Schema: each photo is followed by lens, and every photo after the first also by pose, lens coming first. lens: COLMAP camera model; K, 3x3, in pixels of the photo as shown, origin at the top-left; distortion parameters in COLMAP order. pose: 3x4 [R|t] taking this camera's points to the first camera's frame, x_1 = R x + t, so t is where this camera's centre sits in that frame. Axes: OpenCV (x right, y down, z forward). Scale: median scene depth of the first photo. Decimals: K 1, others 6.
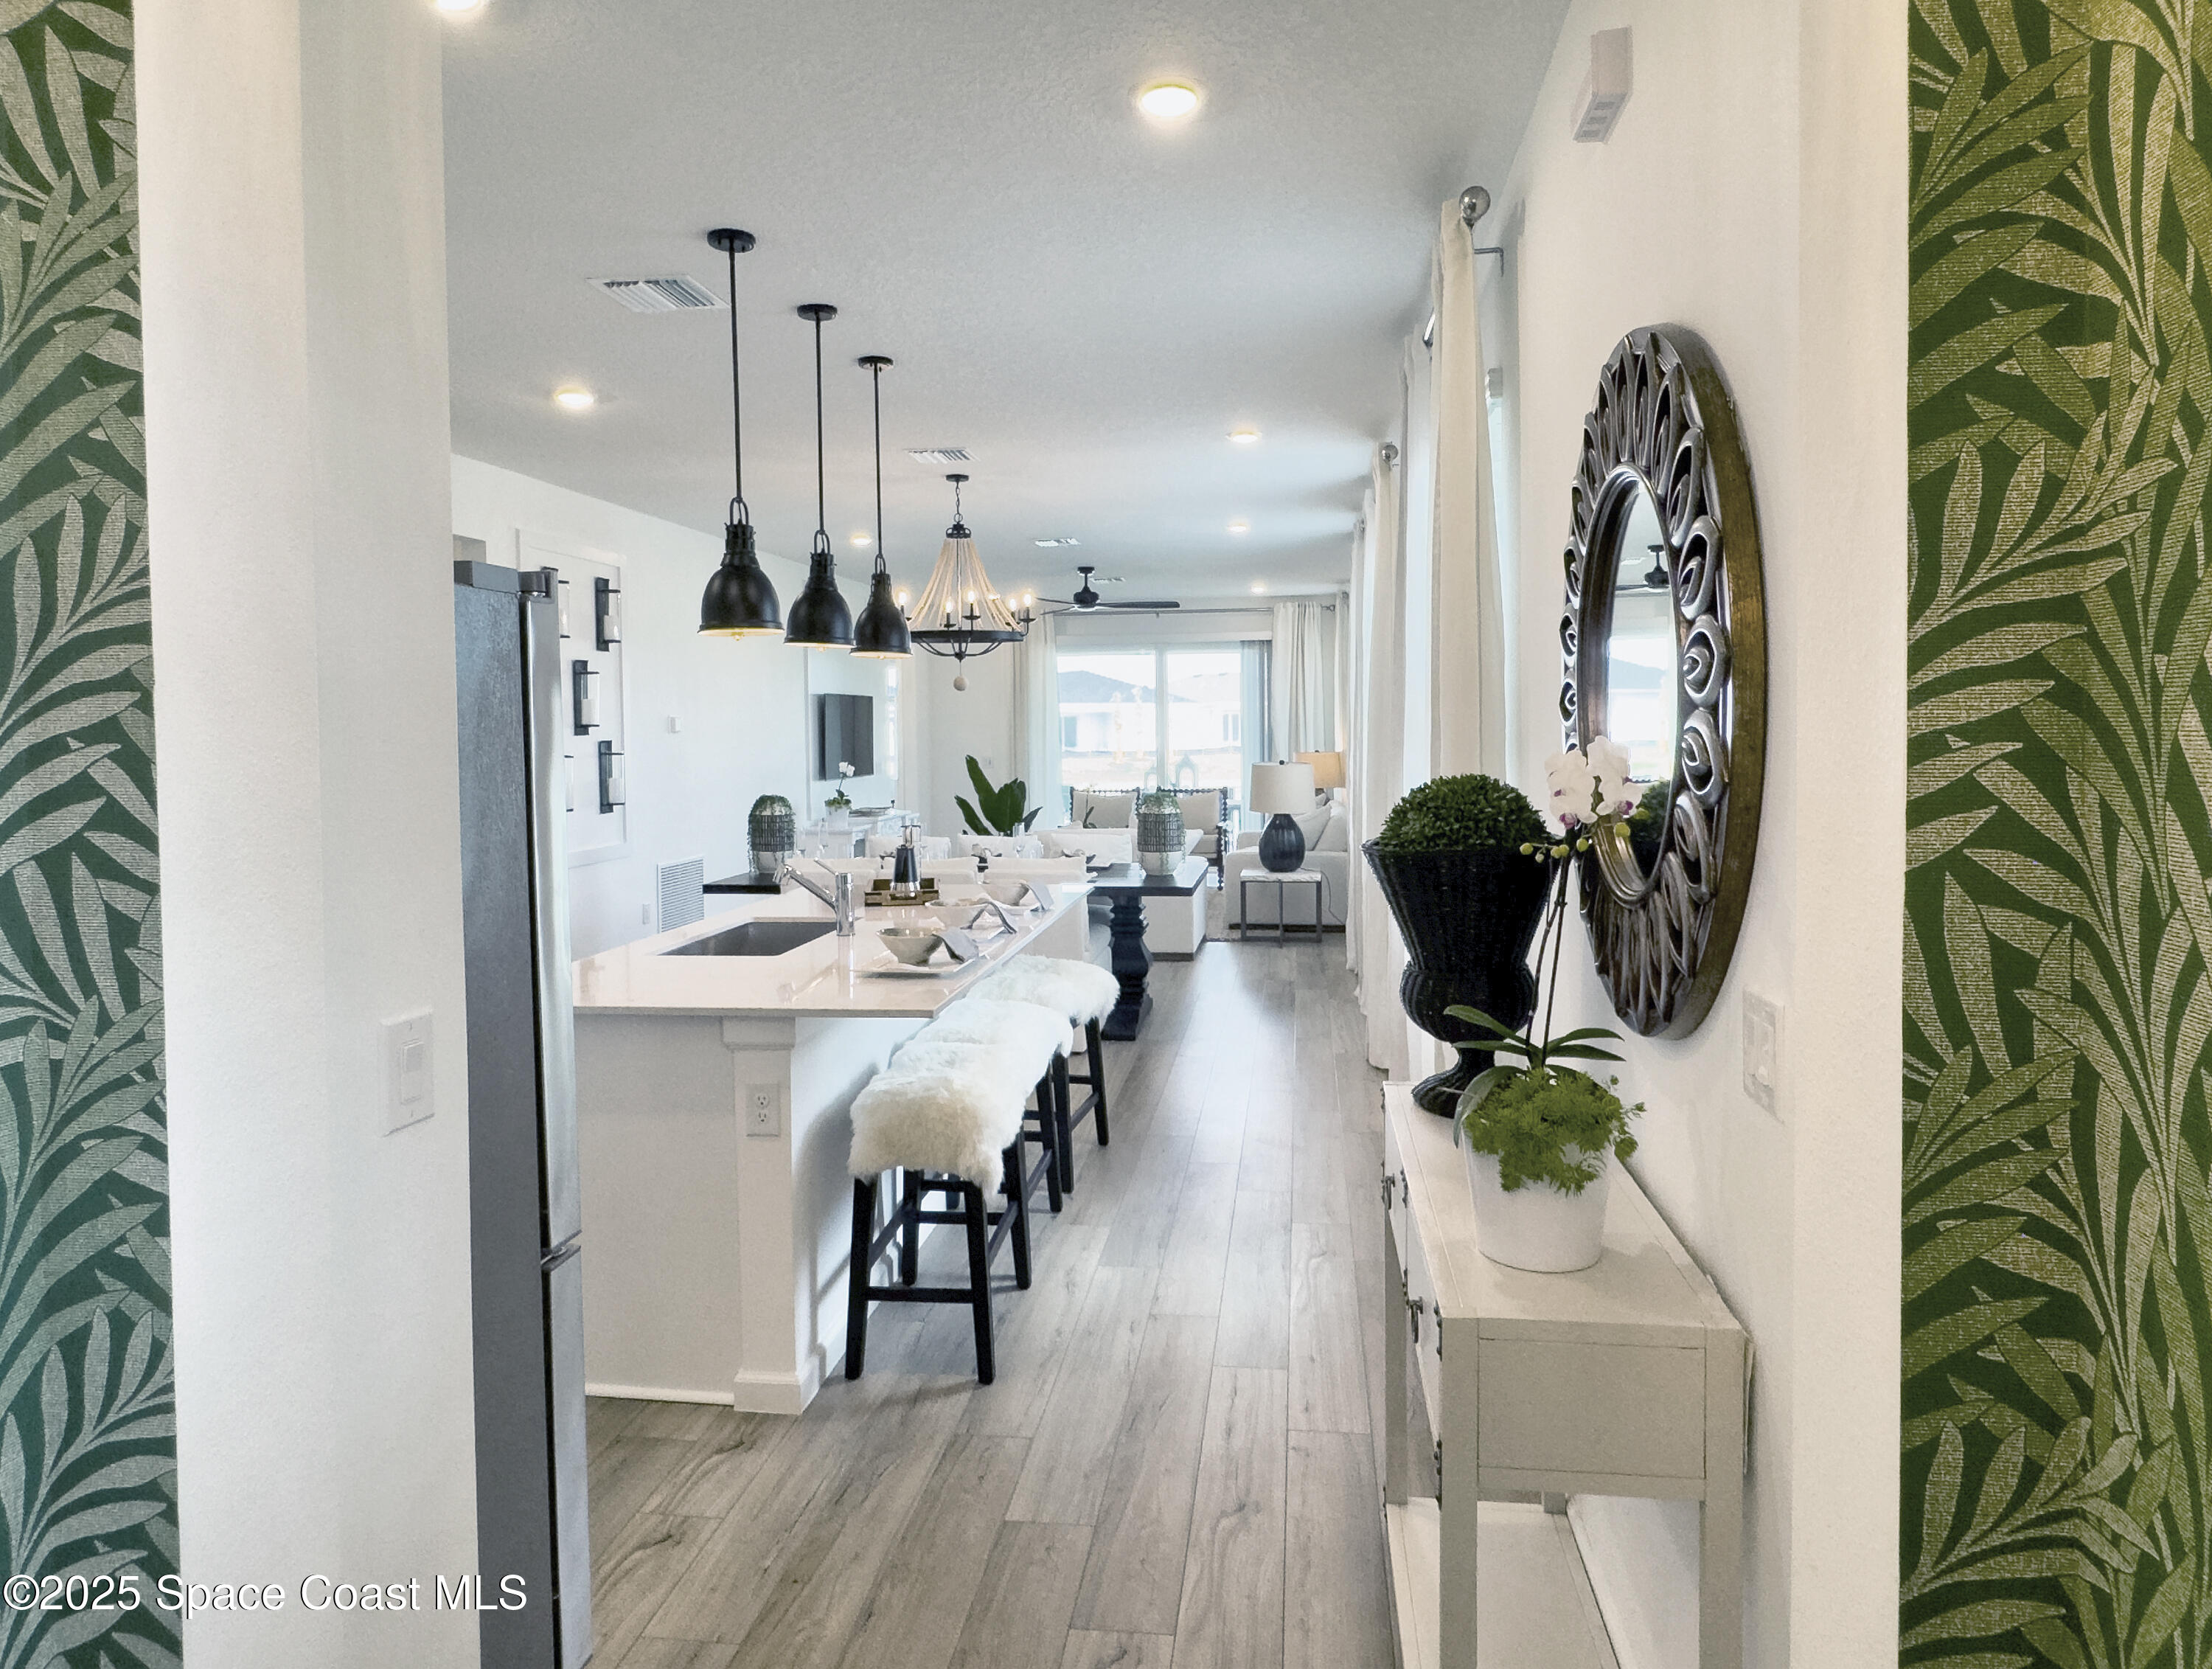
lens RADIAL K [[1366.2, 0, 1101.3], [0, 1366.2, 786.5], [0, 0, 1]] dist [0.000467, 0.000061]
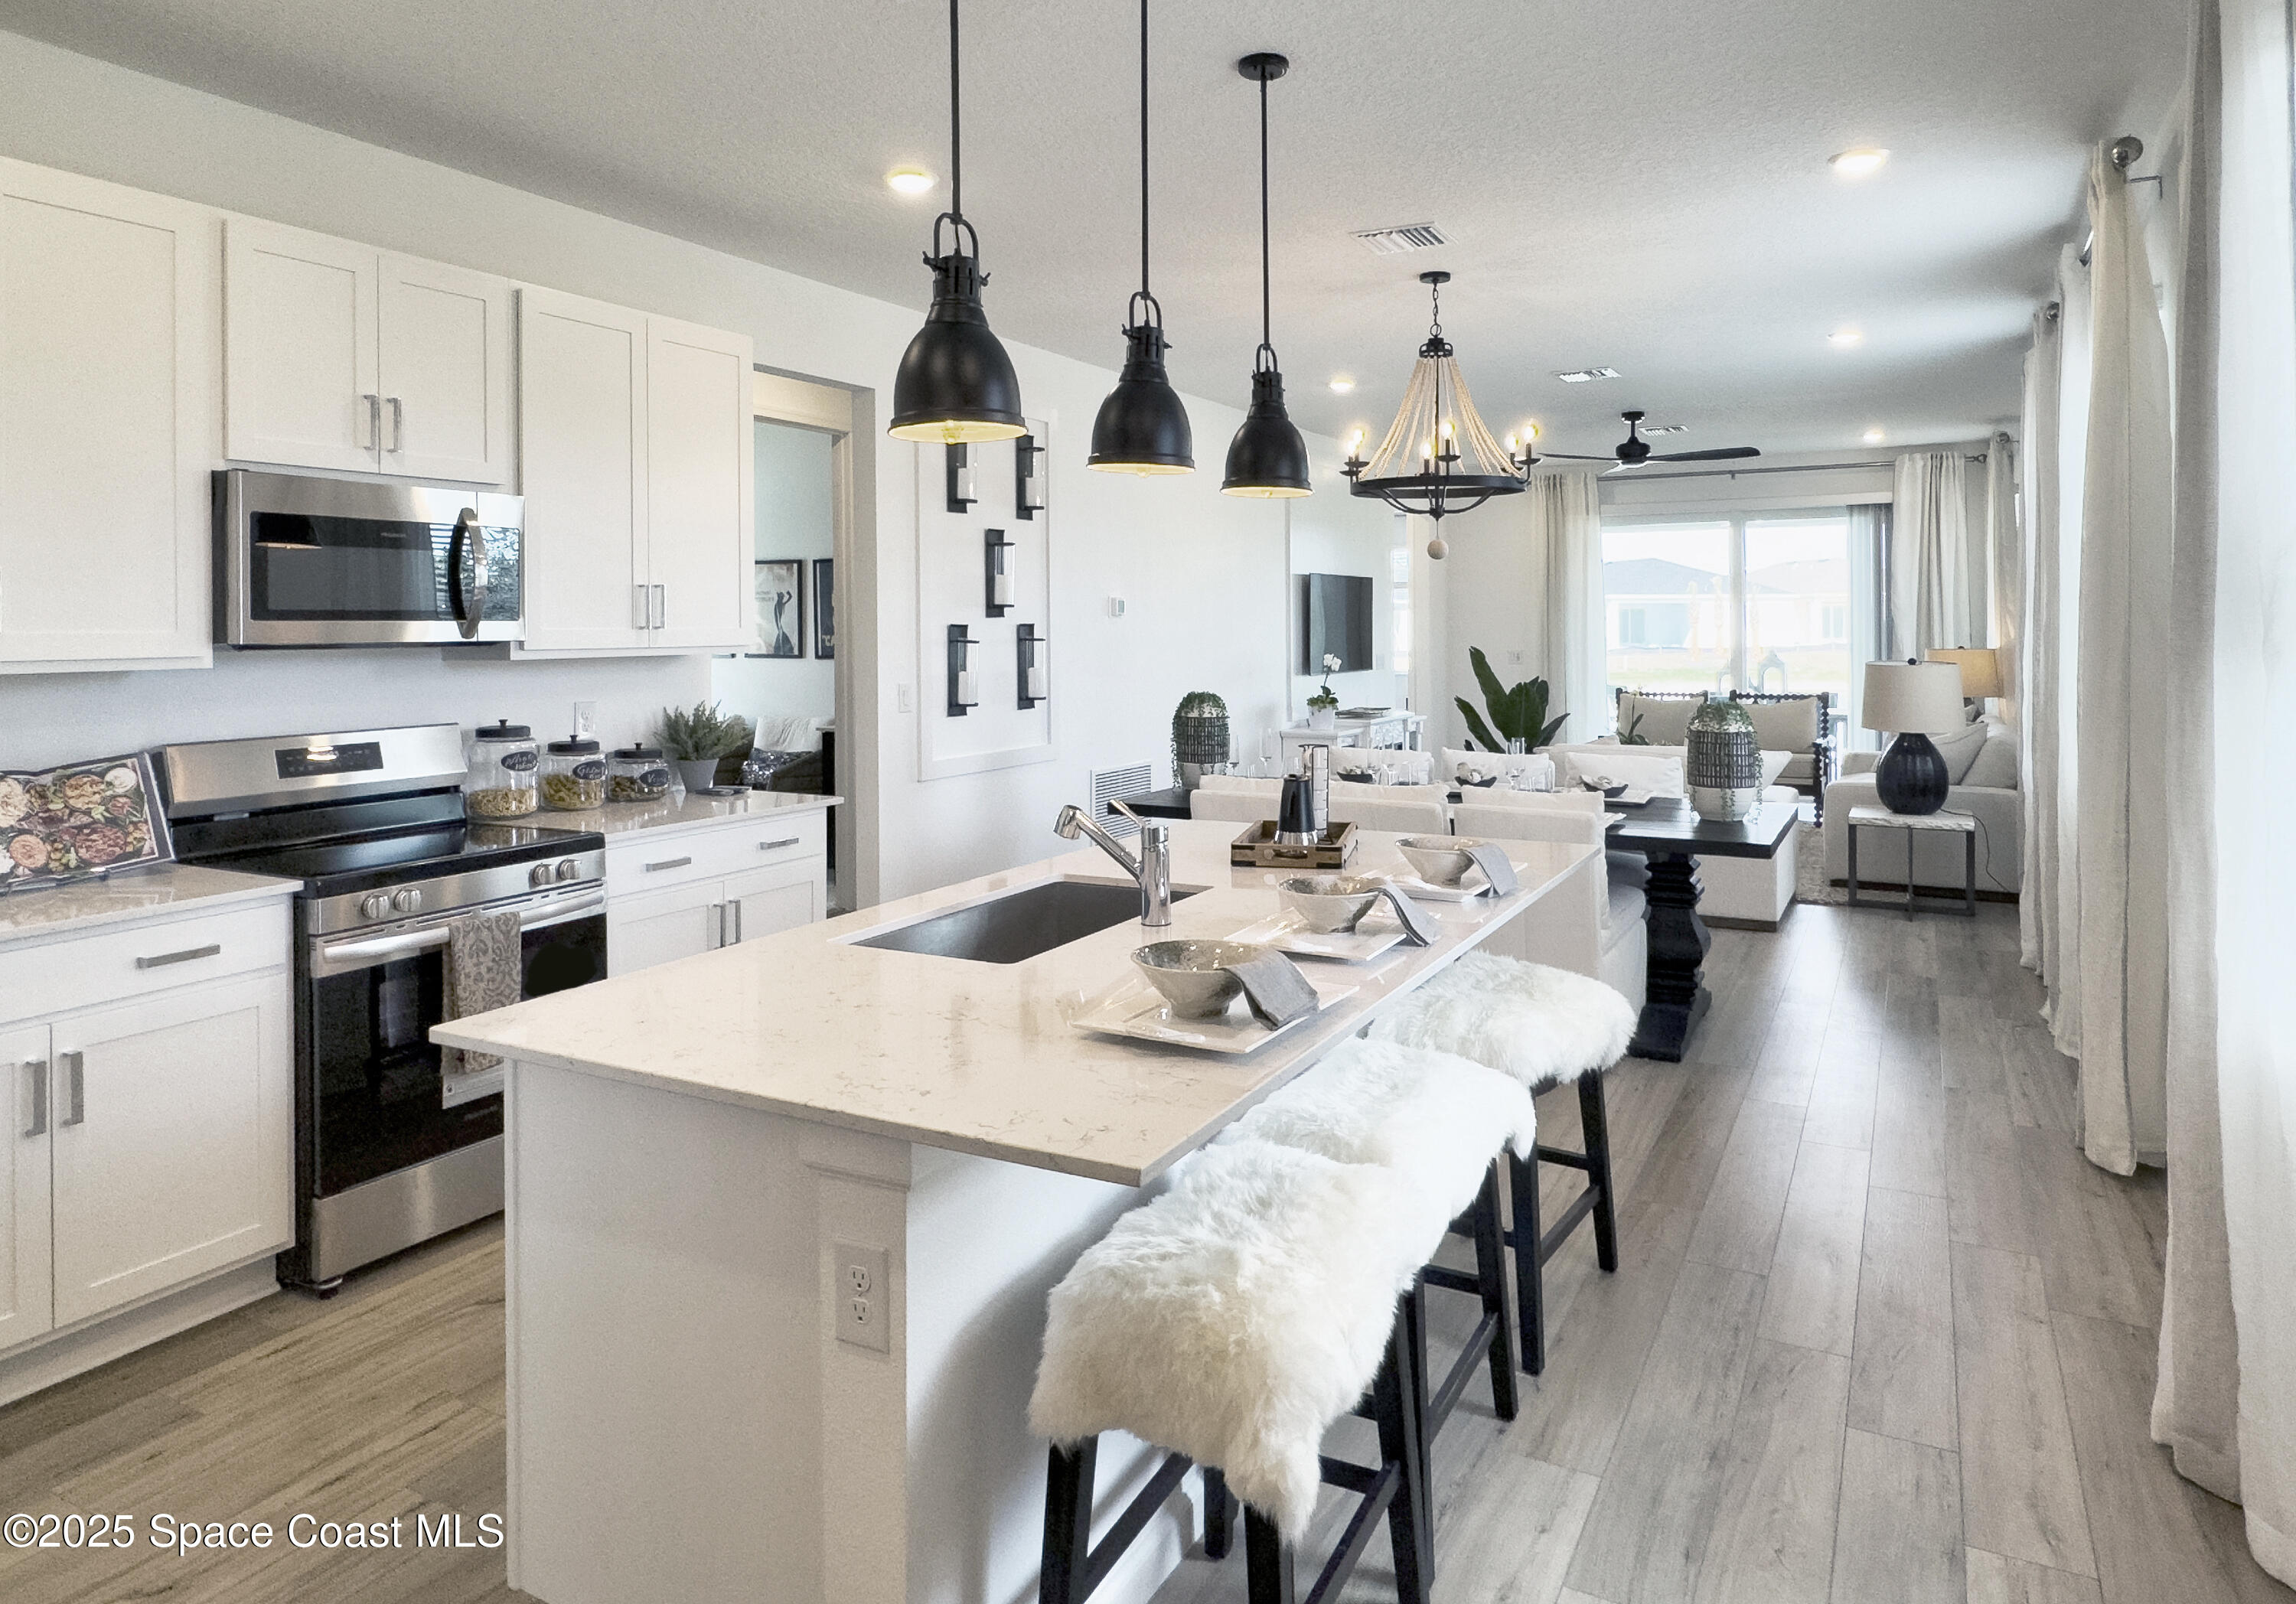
lens RADIAL K [[1391.5, 0, 1158.5], [0, 1391.5, 627.0], [0, 0, 1]] dist [-0.006585, 0.001804]
pose [[0.936871, 0.006193, -0.349621, 0.020759], [-0.019832, 0.999175, -0.035444, -0.002665], [0.349113, 0.040140, 0.936220, 0.232213]]
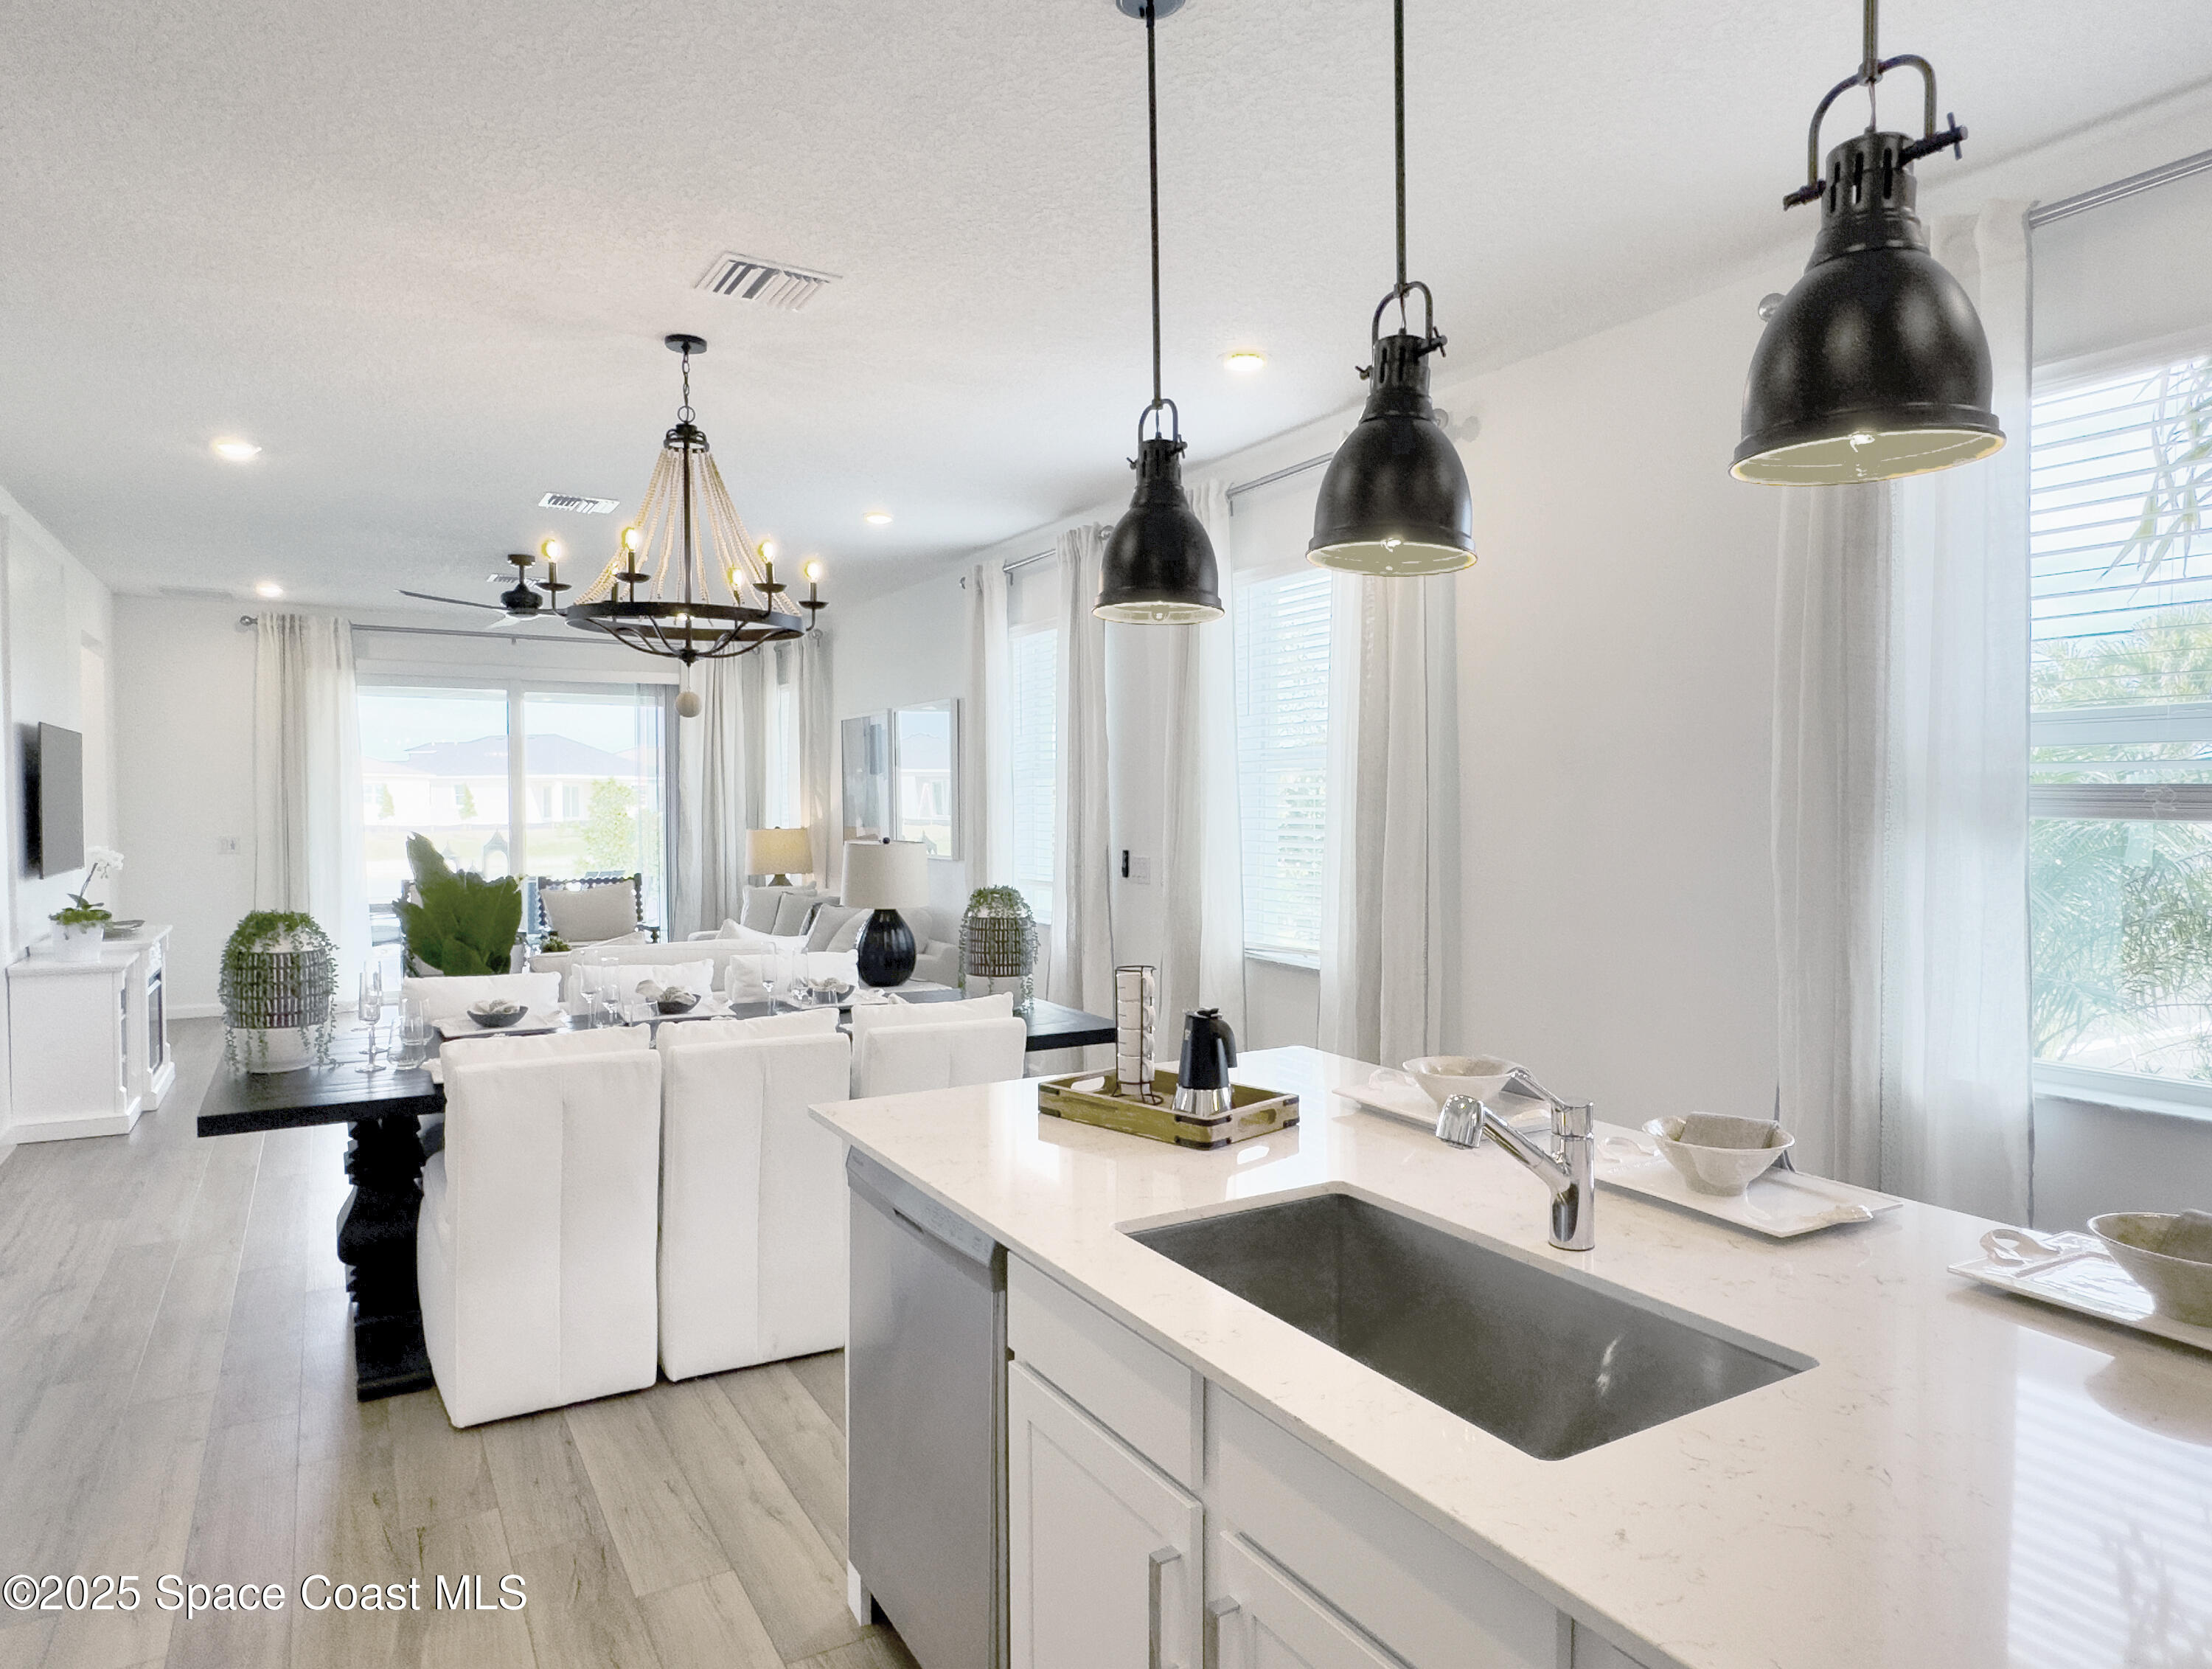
lens RADIAL K [[1366.2, 0, 1111.6], [0, 1366.2, 836.3], [0, 0, 1]] dist [0.000467, 0.000061]
pose [[0.776349, -0.003698, 0.630292, -0.326844], [0.017474, 0.999725, -0.015657, -0.007931], [-0.630061, 0.023169, 0.776200, 0.444073]]
